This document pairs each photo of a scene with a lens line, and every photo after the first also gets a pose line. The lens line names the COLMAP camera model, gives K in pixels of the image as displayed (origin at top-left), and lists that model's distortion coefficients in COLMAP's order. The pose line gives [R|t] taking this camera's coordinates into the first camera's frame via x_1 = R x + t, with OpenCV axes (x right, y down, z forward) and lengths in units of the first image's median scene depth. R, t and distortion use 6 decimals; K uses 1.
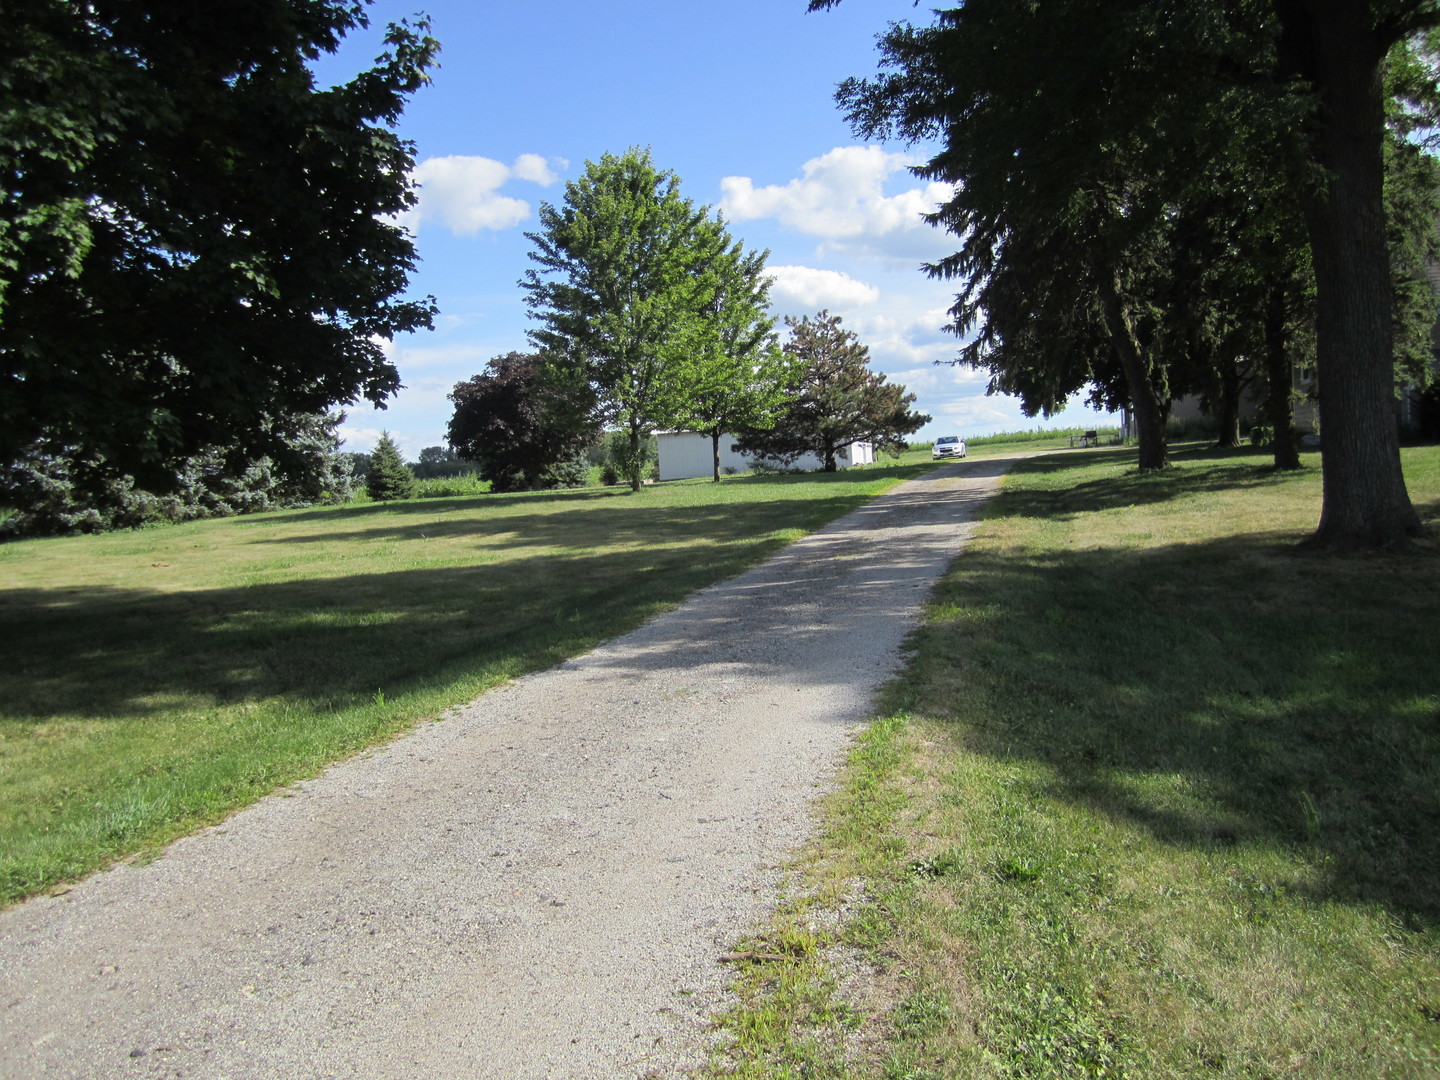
lens RADIAL K [[1179.3, 0, 719.5], [0, 1179.3, 535.8], [0, 0, 1]] dist [-0.062889, 0.021924]
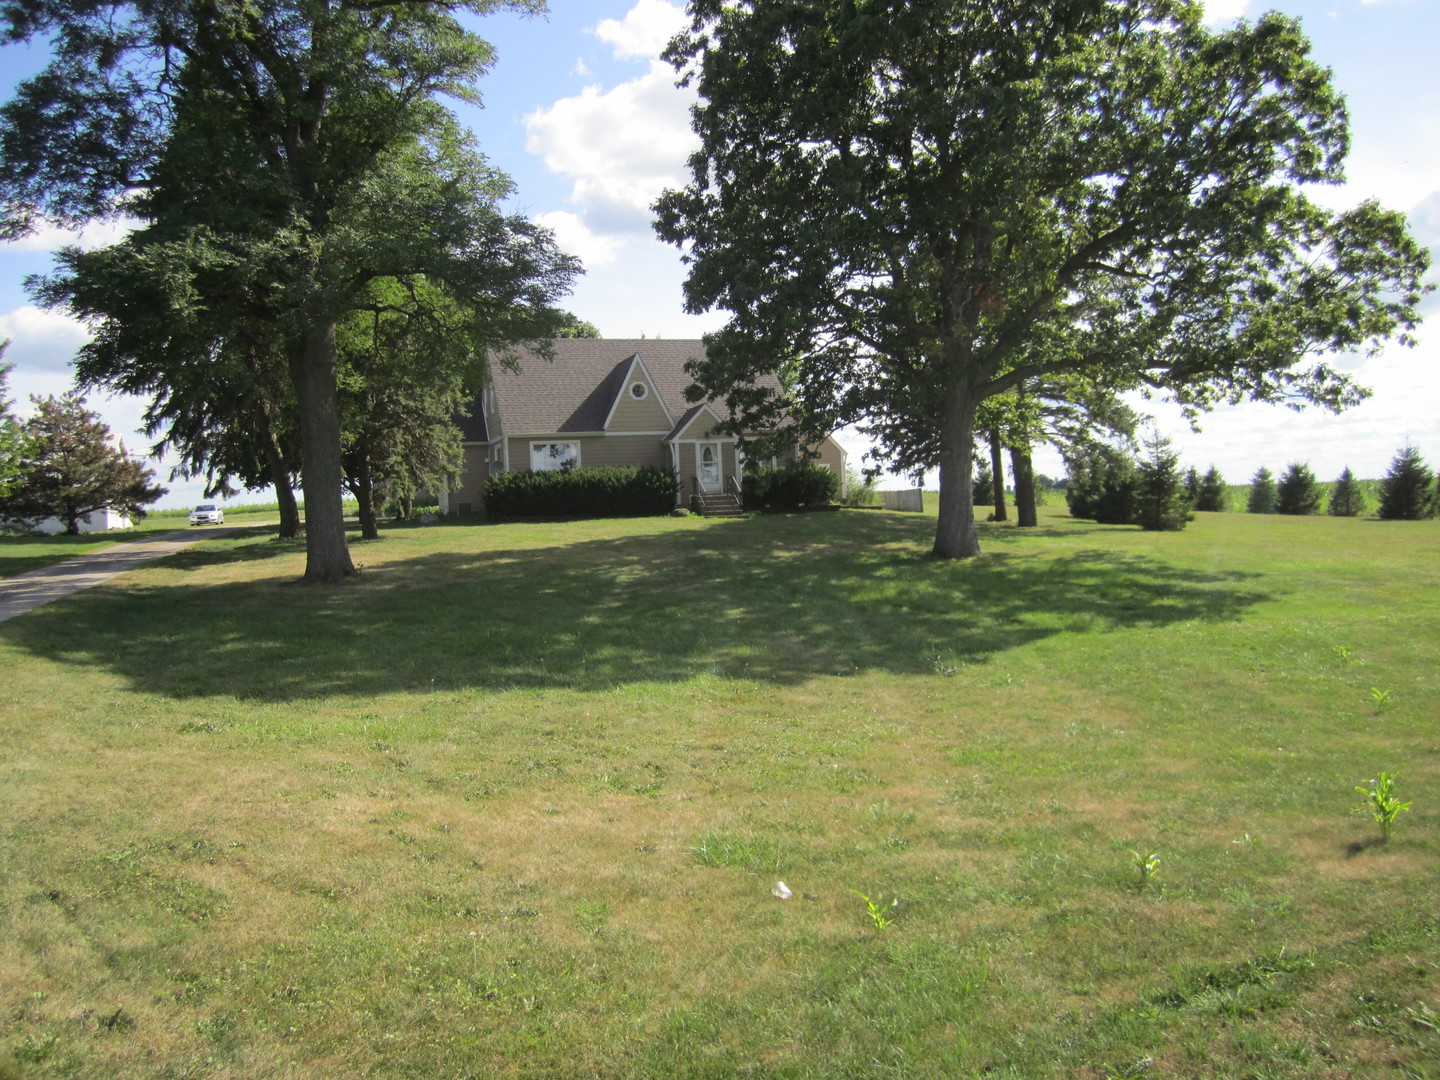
lens RADIAL K [[1179.3, 0, 719.8], [0, 1179.3, 548.3], [0, 0, 1]] dist [-0.062889, 0.021924]
pose [[0.845132, 0.015422, 0.534336, 0.025984], [0.009446, 0.998997, -0.043772, 0.012586], [-0.534475, 0.042041, 0.844138, -0.263714]]
